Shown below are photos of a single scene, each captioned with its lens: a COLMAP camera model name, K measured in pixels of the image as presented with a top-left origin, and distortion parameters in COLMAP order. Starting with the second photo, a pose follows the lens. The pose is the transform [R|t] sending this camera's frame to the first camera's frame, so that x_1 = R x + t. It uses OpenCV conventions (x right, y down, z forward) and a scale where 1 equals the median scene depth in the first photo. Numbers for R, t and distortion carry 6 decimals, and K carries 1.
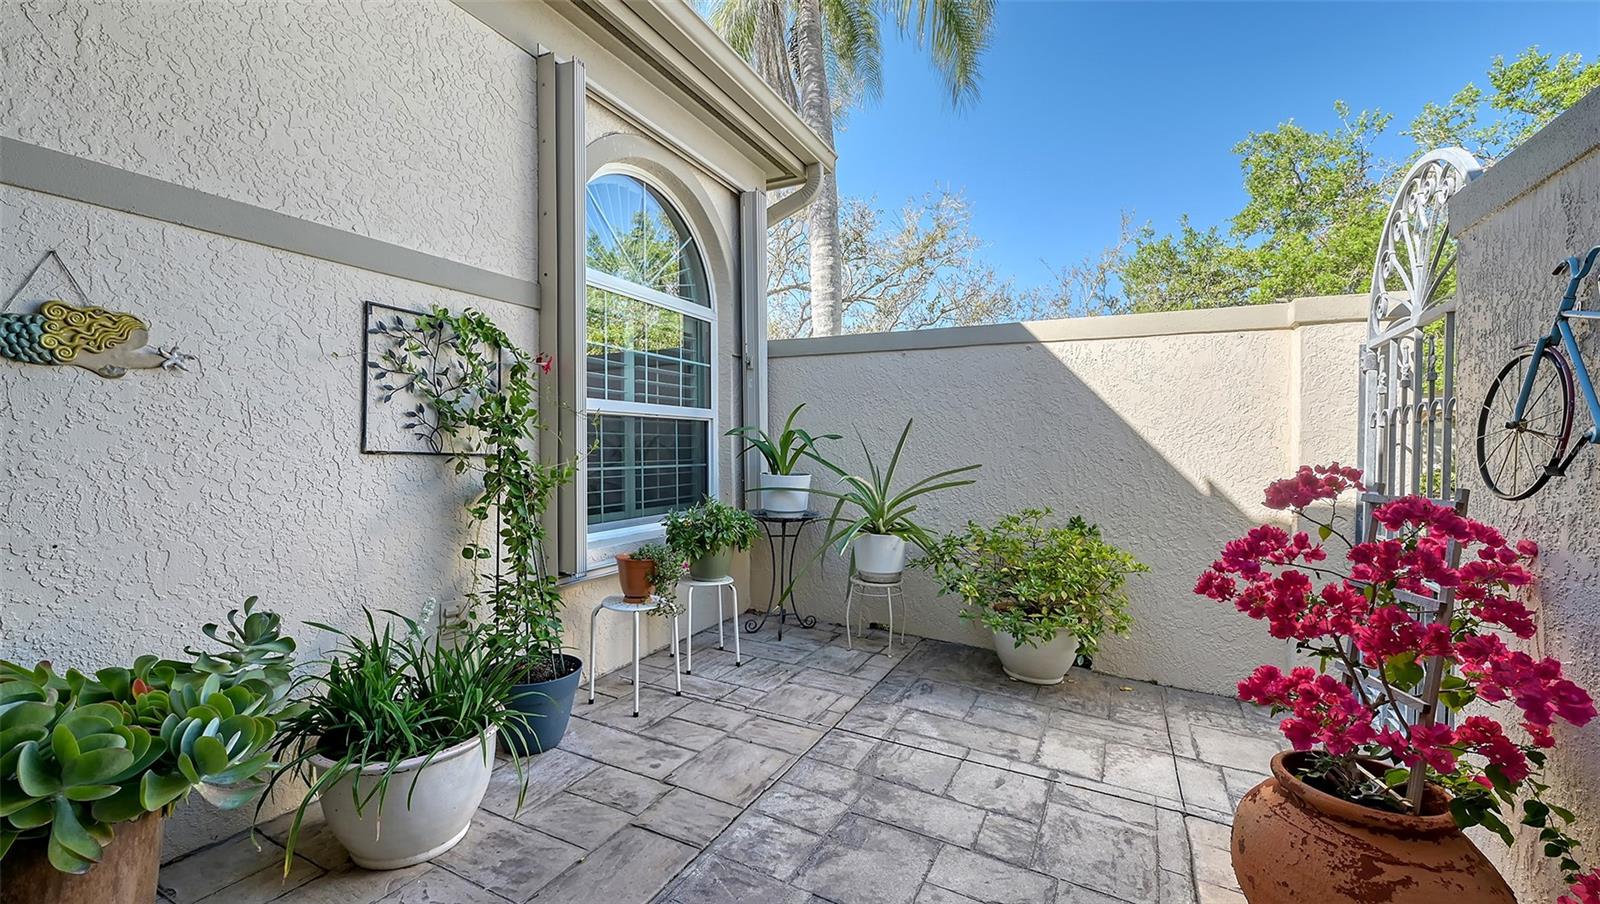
lens RADIAL K [[647.1, 0, 800.0], [0, 647.1, 452.0], [0, 0, 1]] dist [0.000235, 0.000015]
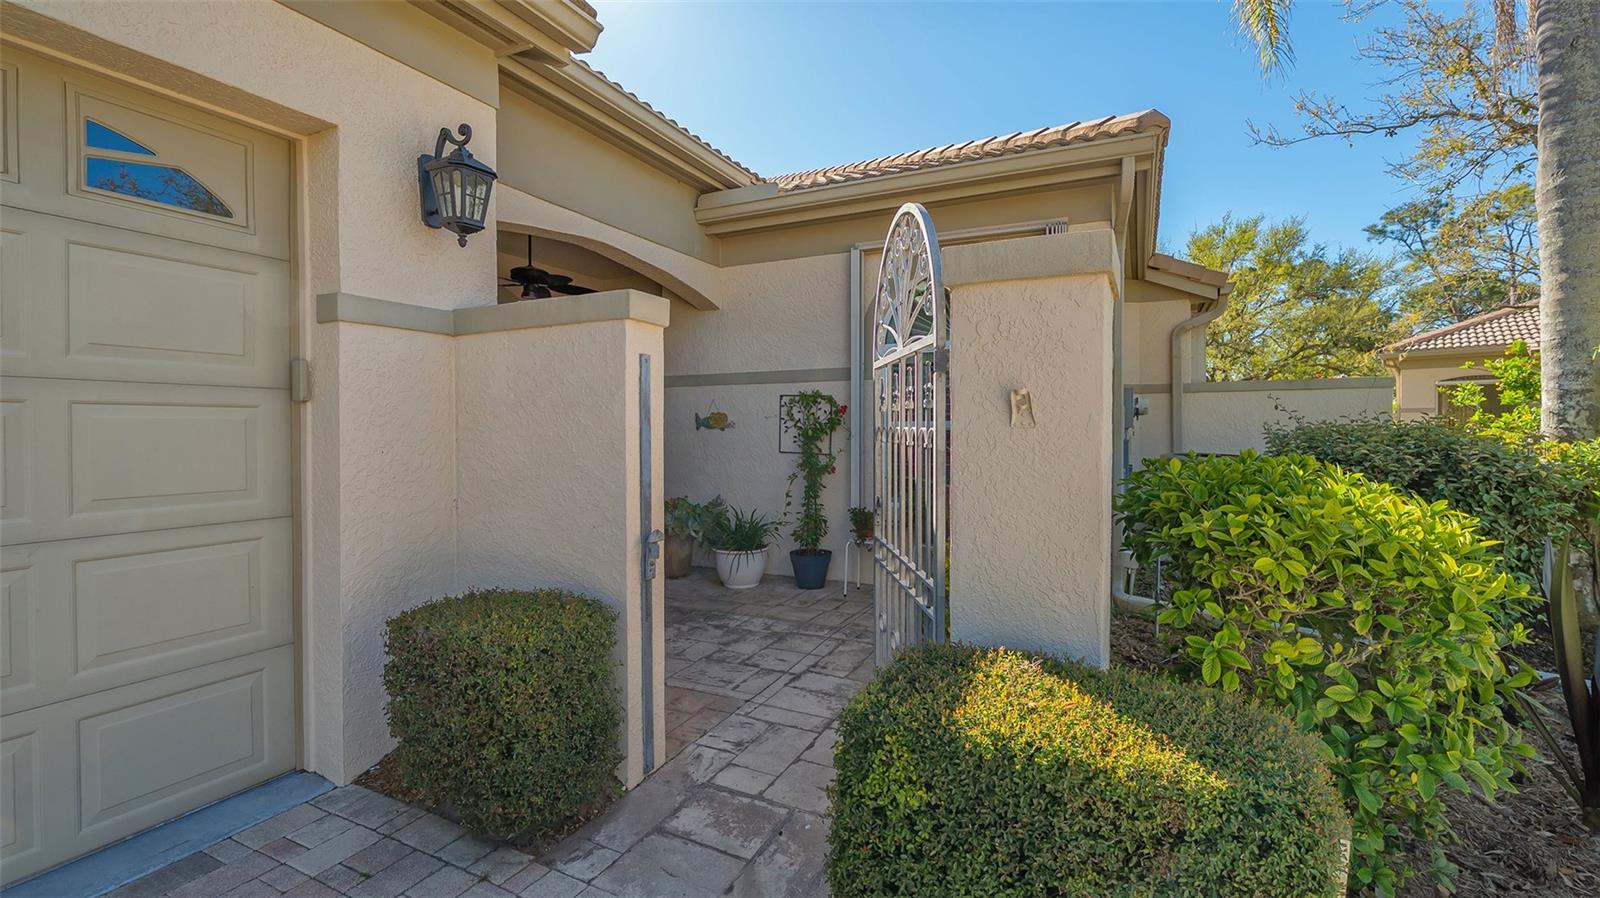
lens RADIAL K [[665.0, 0, 800.0], [0, 665.0, 449.0], [0, 0, 1]] dist [0.000754, -0.000013]
pose [[0.010457, 0.012986, -0.999861, 2.006136], [-0.008530, 0.999880, 0.012897, -0.046507], [0.999909, 0.008394, 0.010567, 1.034624]]
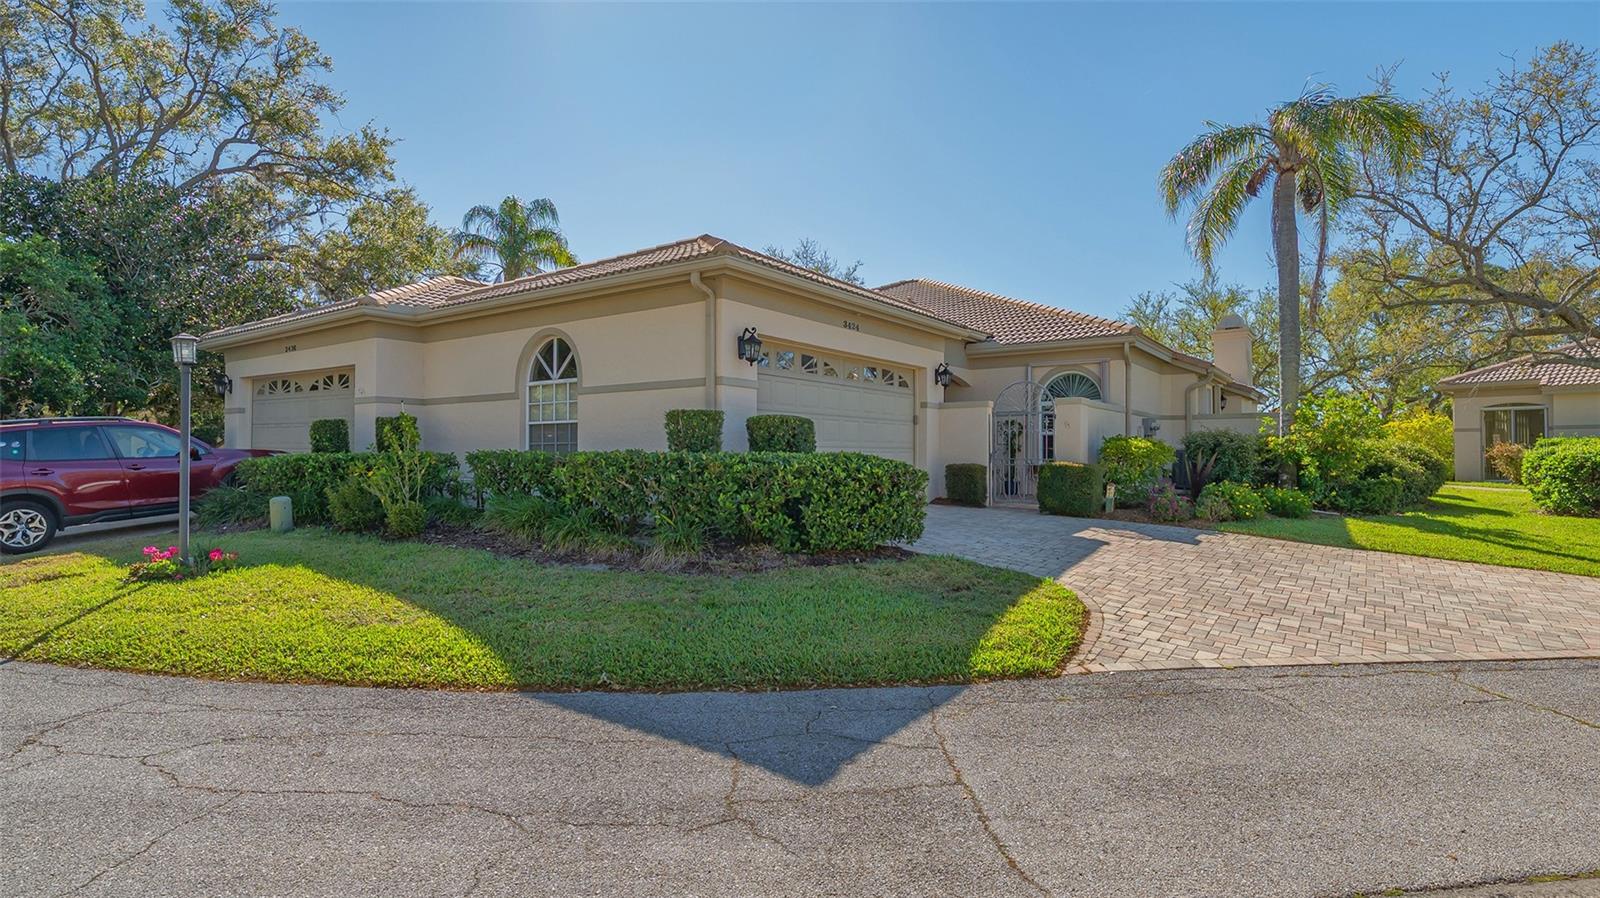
lens RADIAL K [[812.1, 0, 800.0], [0, 812.1, 449.0], [0, 0, 1]] dist [0.001103, 0.000080]
pose [[-0.145422, -0.028271, -0.988966, 7.687993], [-0.015671, 0.999532, -0.026269, 0.294030], [0.989246, 0.011678, -0.145797, 0.202826]]
